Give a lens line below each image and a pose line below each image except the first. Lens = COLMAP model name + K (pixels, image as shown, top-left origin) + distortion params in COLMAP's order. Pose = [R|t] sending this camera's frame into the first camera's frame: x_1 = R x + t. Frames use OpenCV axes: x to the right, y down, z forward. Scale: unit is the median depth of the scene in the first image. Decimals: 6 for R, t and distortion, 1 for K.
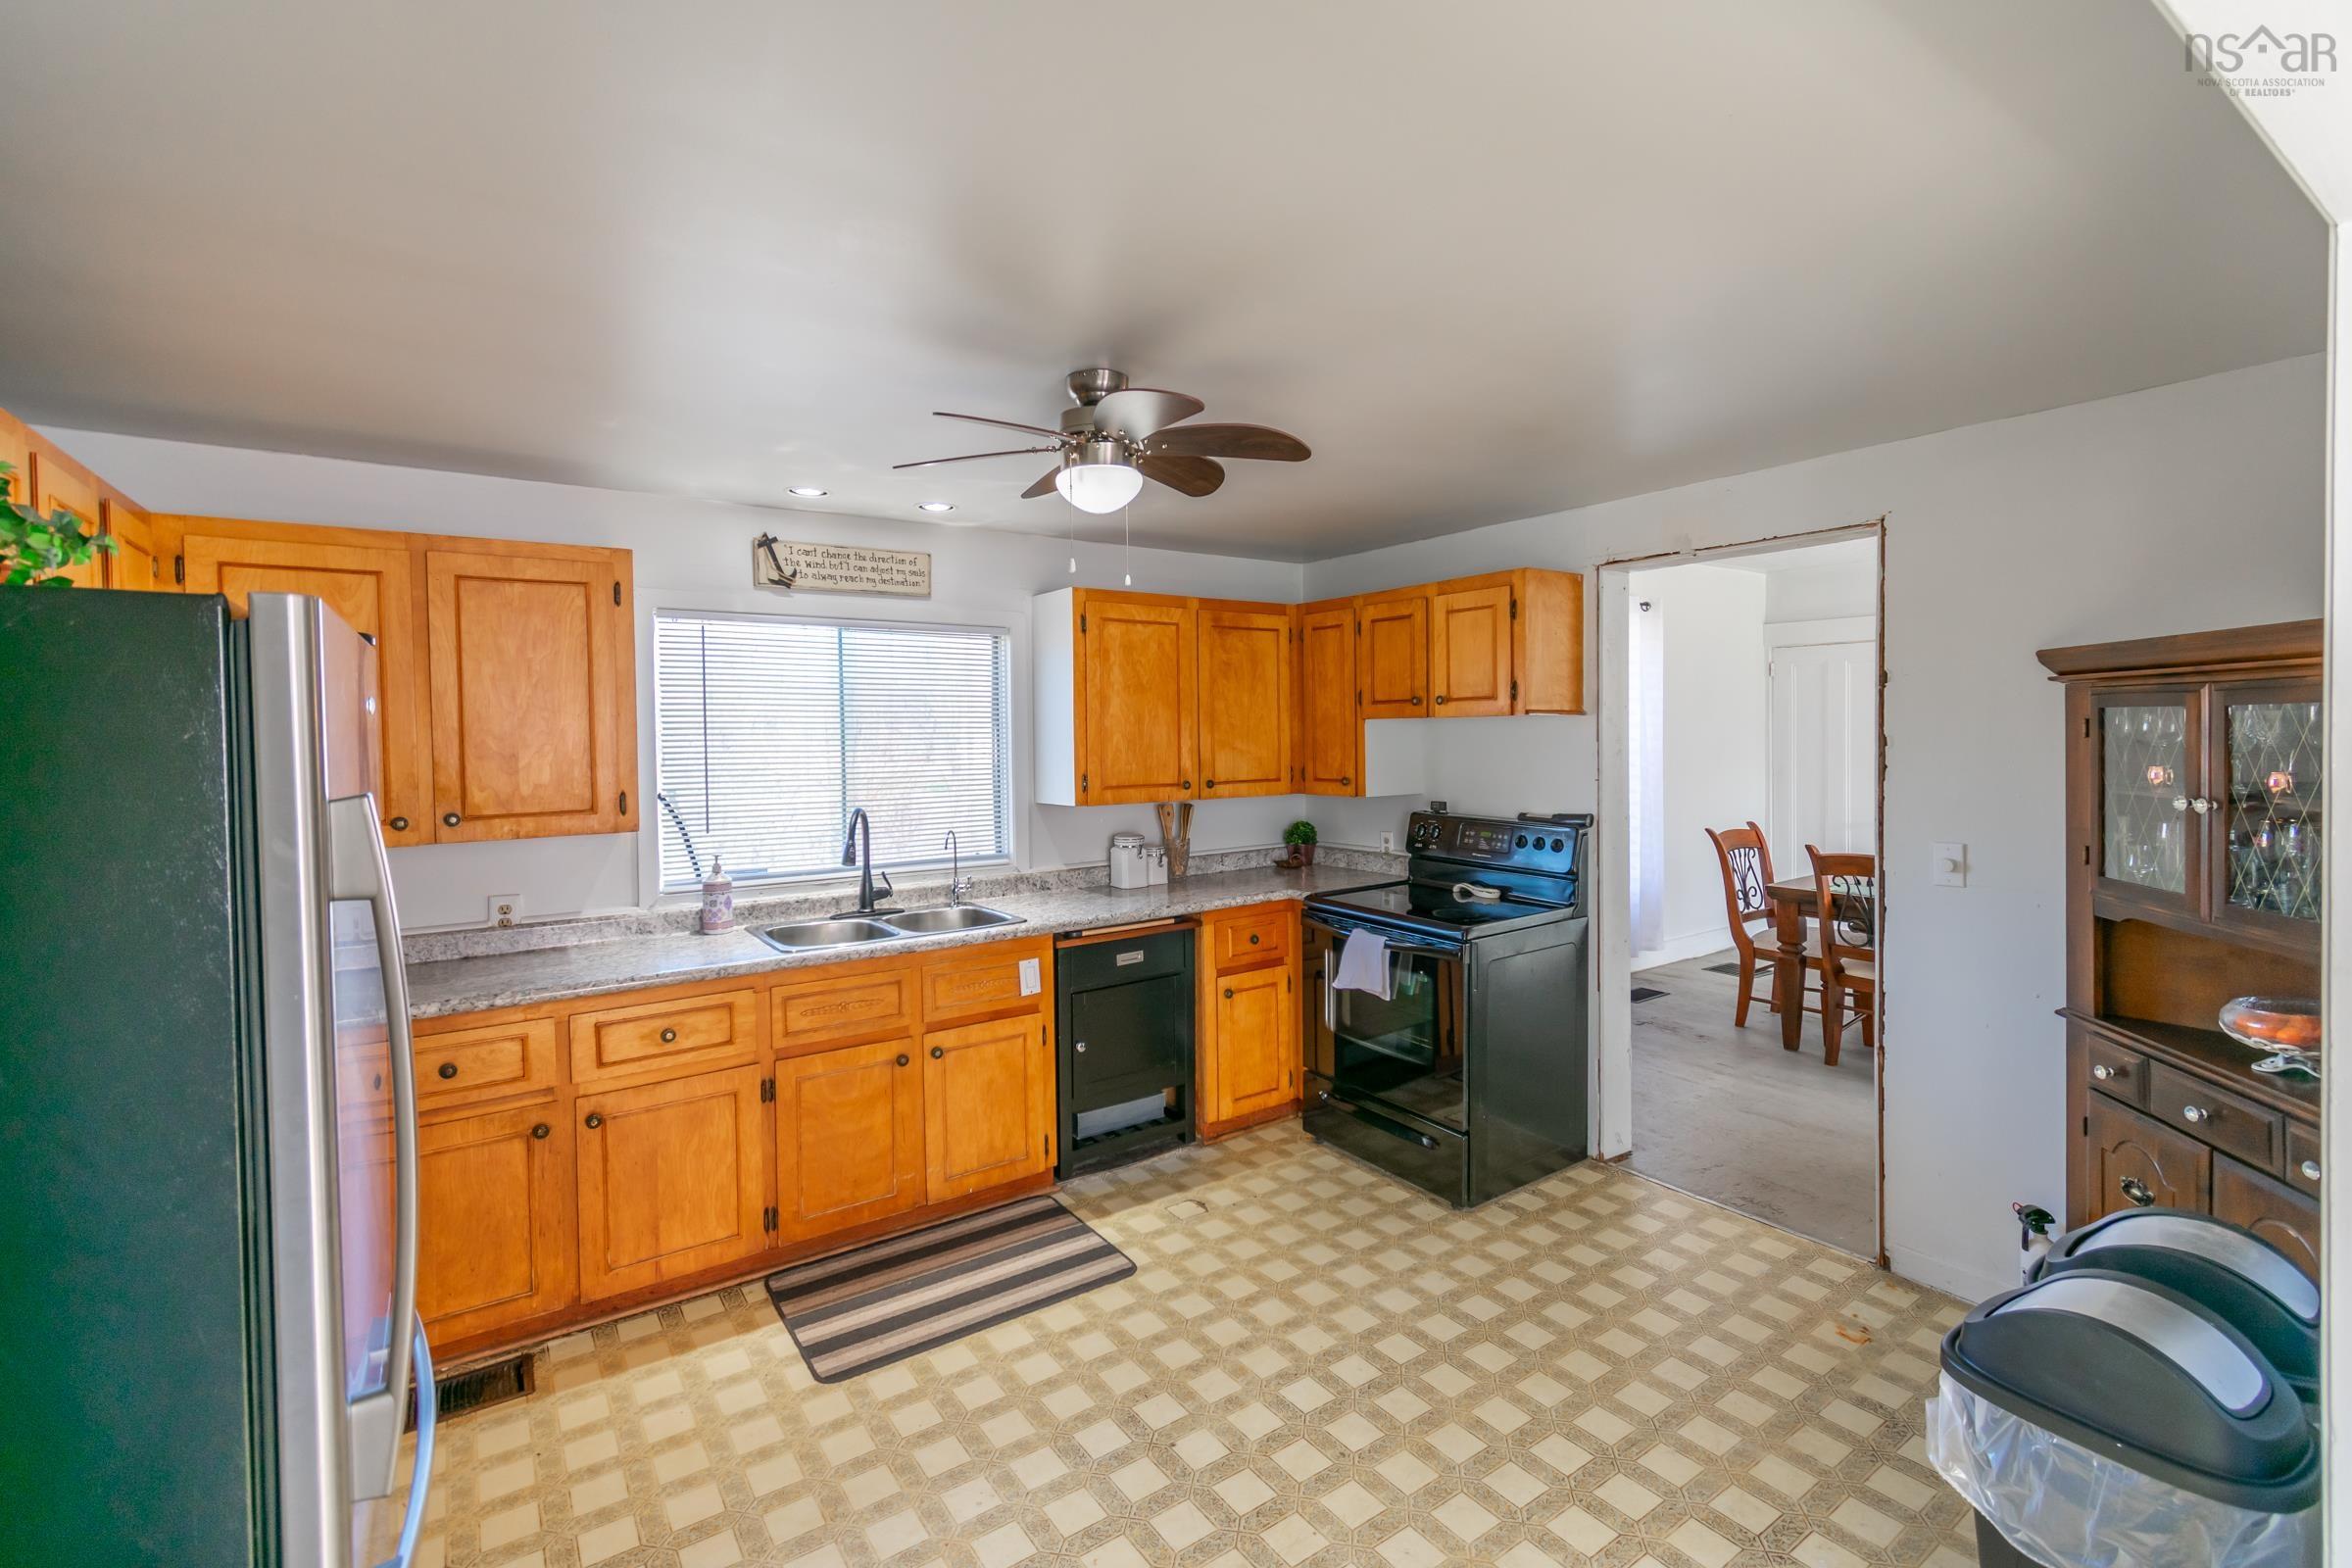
lens RADIAL K [[1048.2, 0, 1171.8], [0, 1048.2, 756.7], [0, 0, 1]] dist [0.001744, -0.000111]
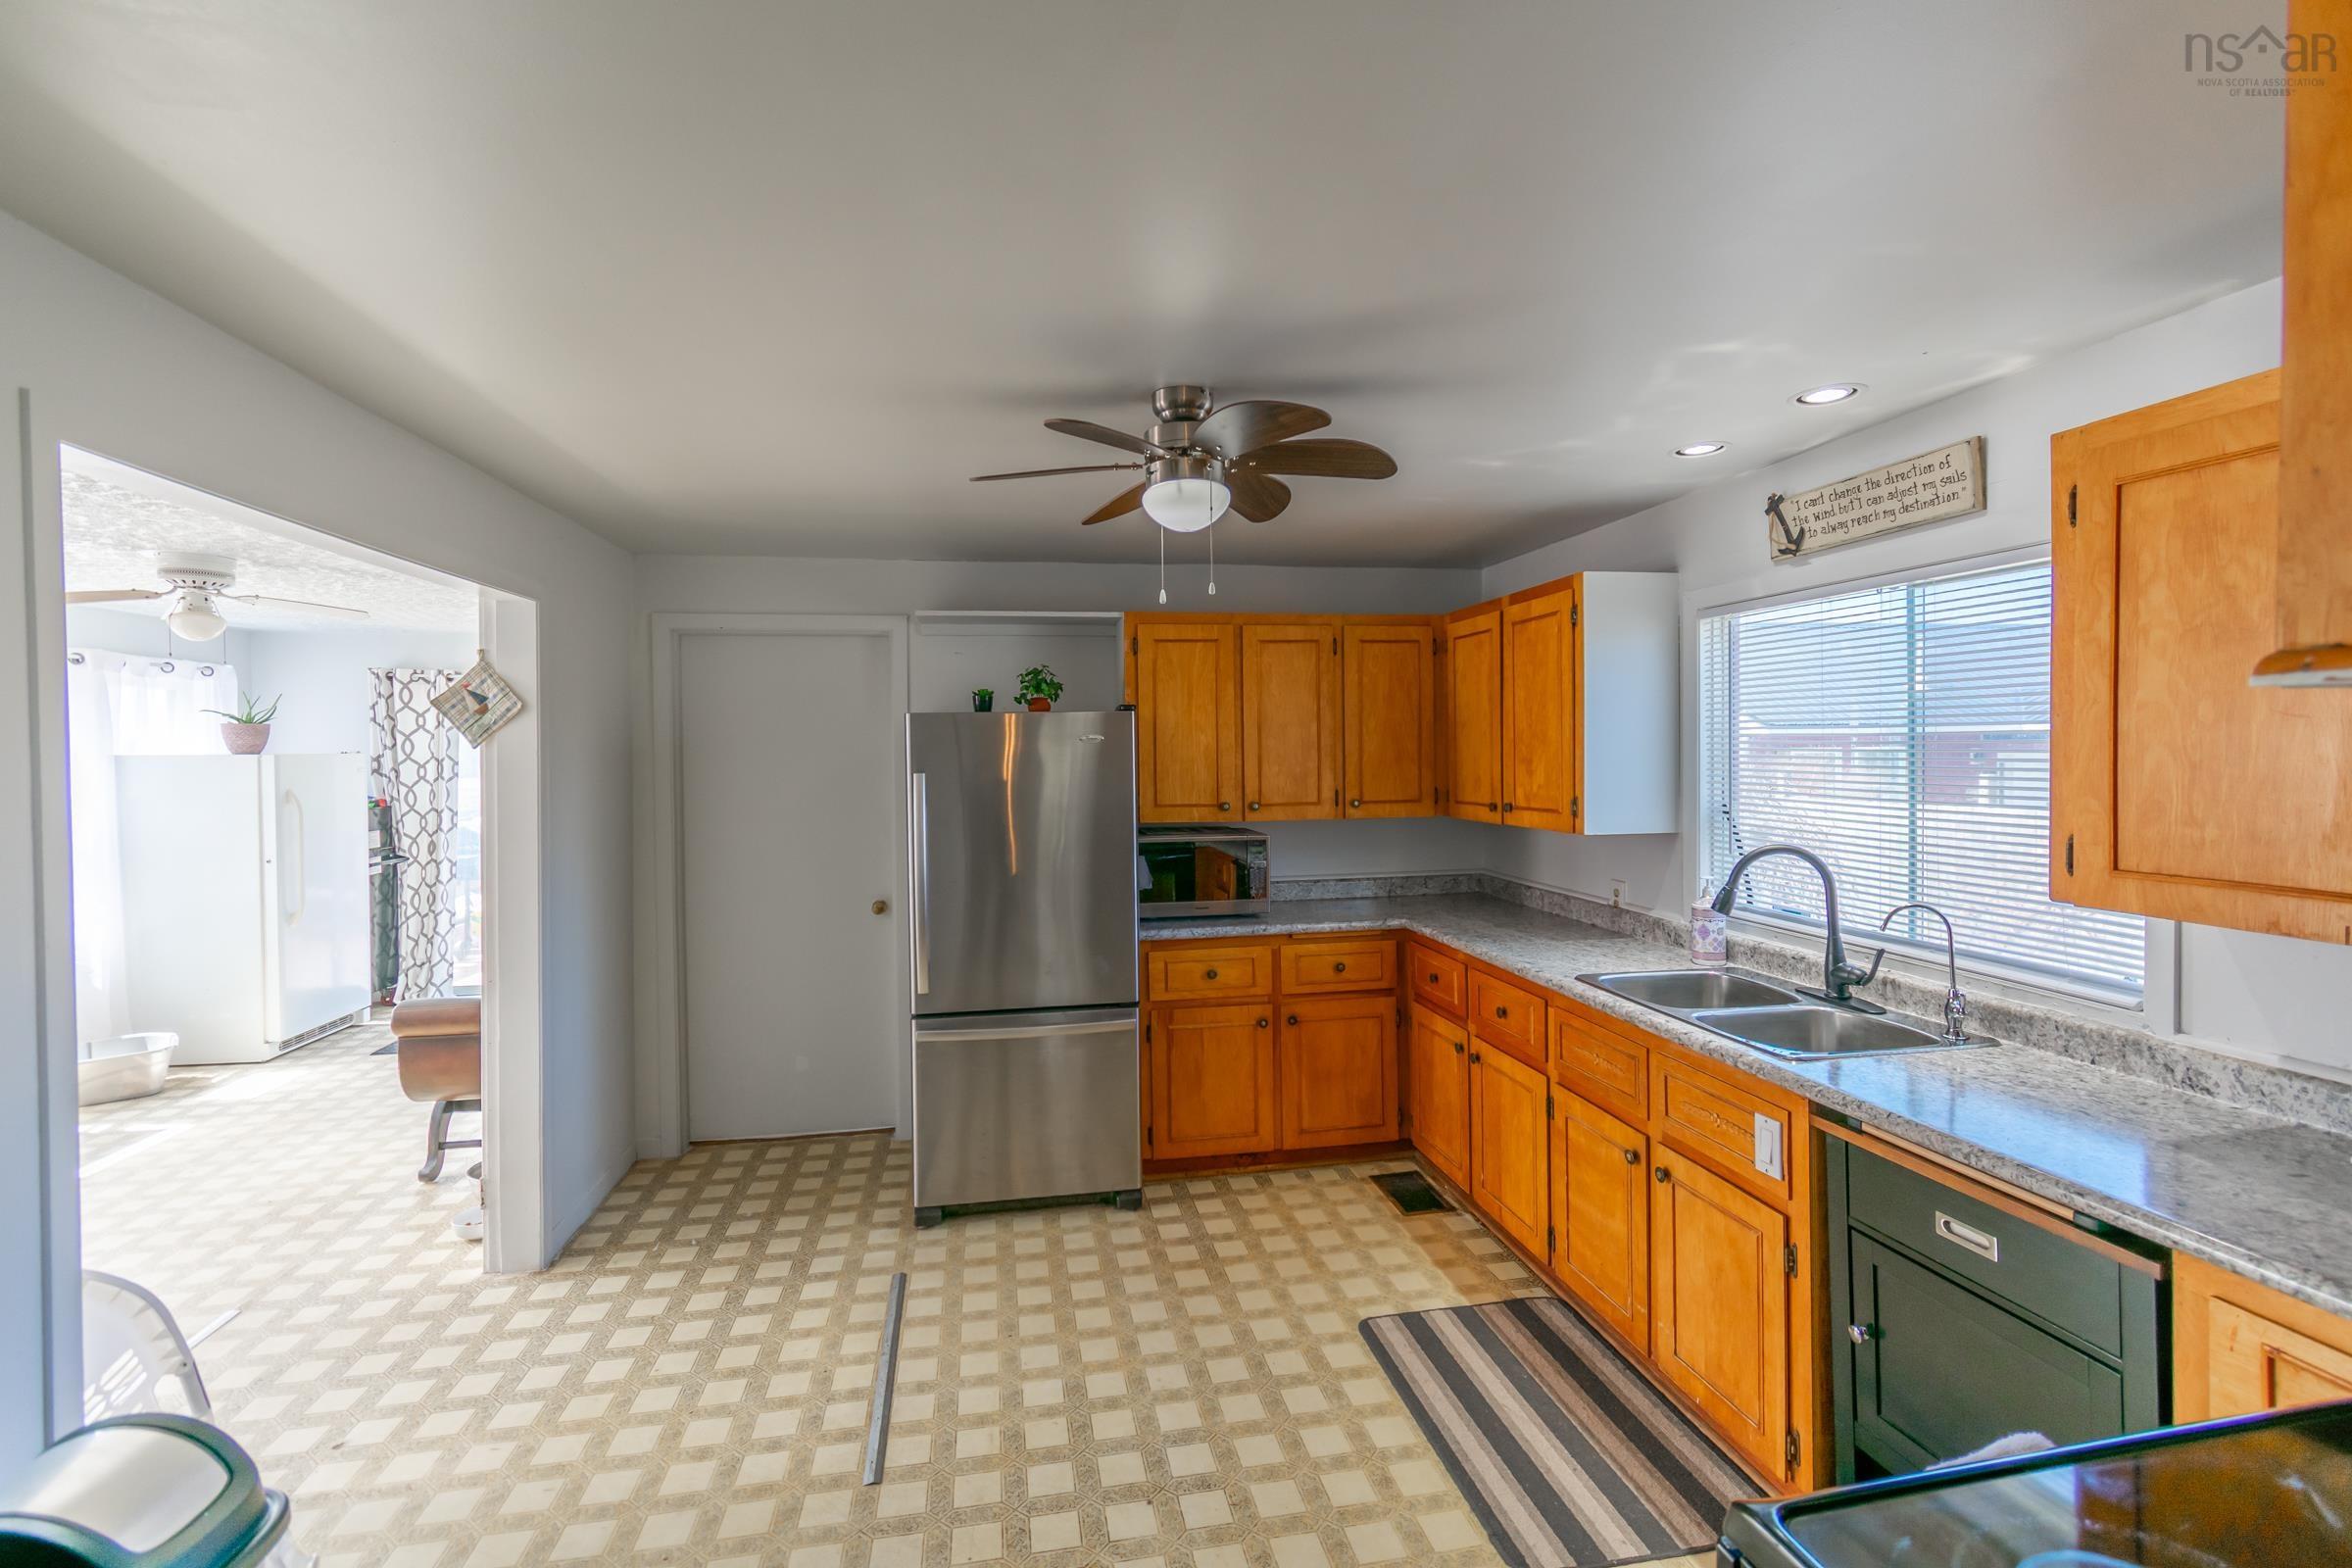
lens RADIAL K [[1054.3, 0, 1181.1], [0, 1054.3, 766.6], [0, 0, 1]] dist [0.000533, -0.000113]
pose [[-0.416696, 0.034757, -0.908381, 0.551762], [-0.001681, 0.999238, 0.039005, -0.034228], [0.909044, 0.017780, -0.416320, 0.930161]]
